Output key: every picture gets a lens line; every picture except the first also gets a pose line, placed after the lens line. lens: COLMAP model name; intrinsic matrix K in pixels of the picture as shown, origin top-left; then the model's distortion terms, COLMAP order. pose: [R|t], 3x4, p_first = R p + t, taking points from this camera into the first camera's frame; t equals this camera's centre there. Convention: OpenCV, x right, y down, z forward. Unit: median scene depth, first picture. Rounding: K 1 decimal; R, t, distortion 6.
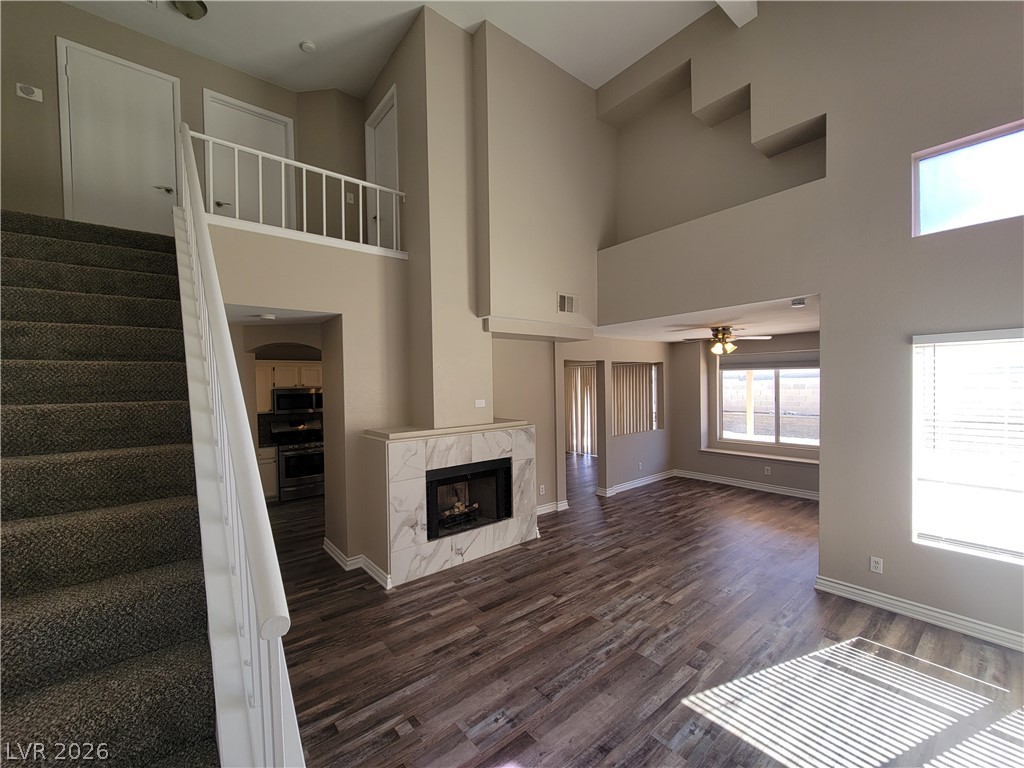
lens RADIAL K [[420.9, 0, 507.6], [0, 420.9, 387.4], [0, 0, 1]] dist [-0.002984, 0.002192]
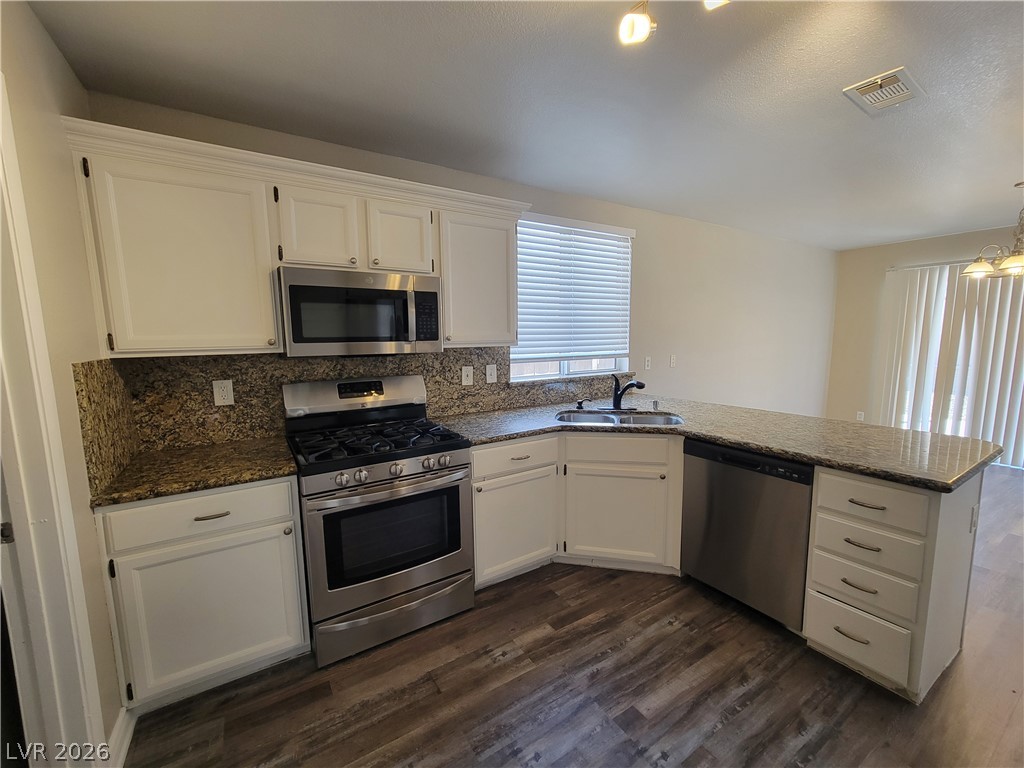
lens RADIAL K [[420.9, 0, 509.9], [0, 420.9, 386.6], [0, 0, 1]] dist [-0.002984, 0.002192]
pose [[0.993029, 0.022016, -0.115800, -0.551517], [-0.008837, 0.993543, 0.113114, 0.074351], [0.117542, -0.111302, 0.986811, 1.094647]]
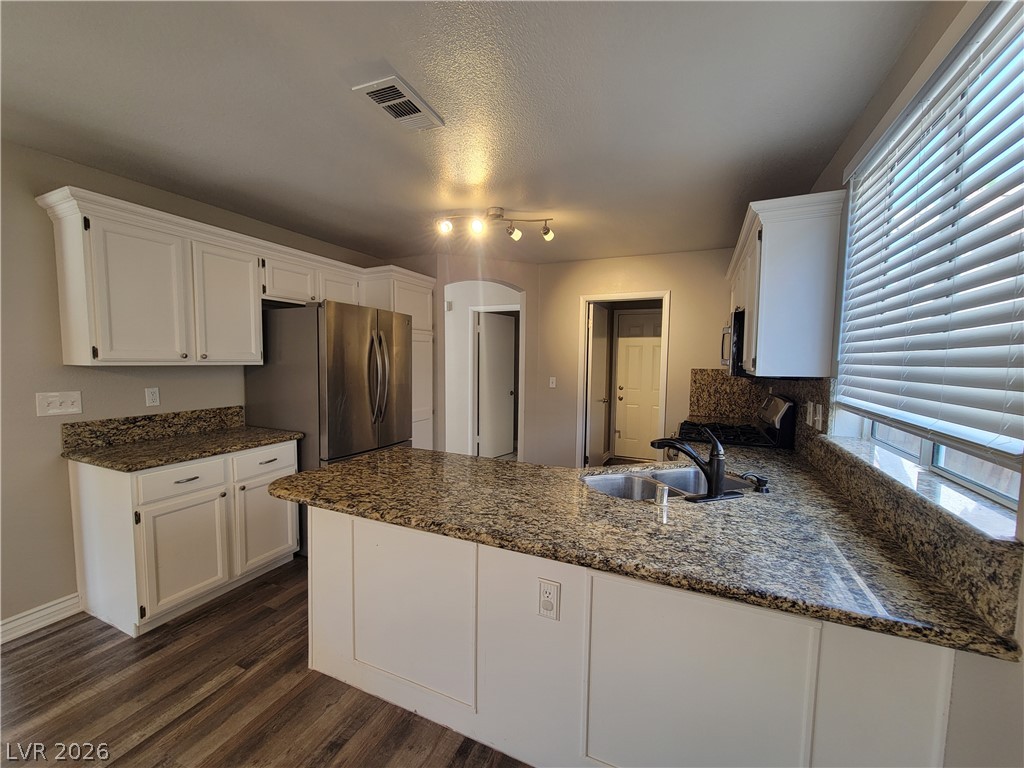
lens RADIAL K [[420.9, 0, 508.0], [0, 420.9, 387.4], [0, 0, 1]] dist [-0.002984, 0.002192]
pose [[-0.896294, 0.039536, -0.441695, -0.144587], [0.000199, 0.996054, 0.088752, 0.054677], [0.443461, 0.079460, -0.892765, 1.984123]]
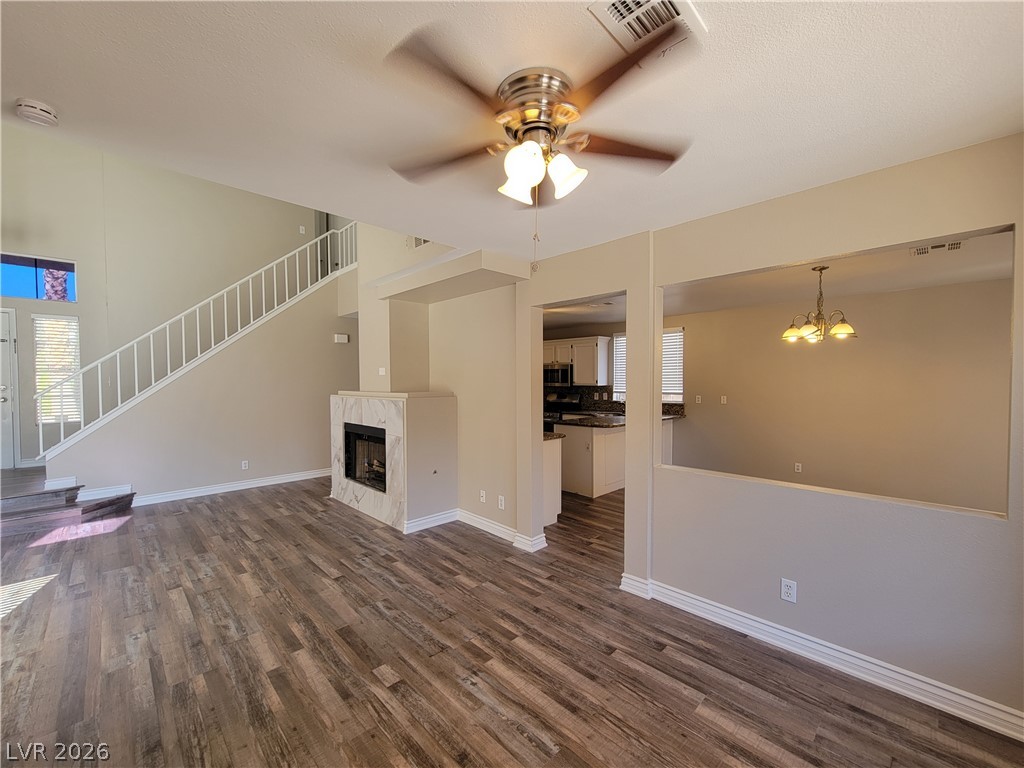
lens RADIAL K [[420.9, 0, 506.3], [0, 420.9, 387.7], [0, 0, 1]] dist [-0.002984, 0.002192]
pose [[0.084612, 0.037884, -0.995694, 0.969429], [-0.010592, 0.999255, 0.037119, 0.036148], [0.996358, 0.007406, 0.084951, 1.199775]]
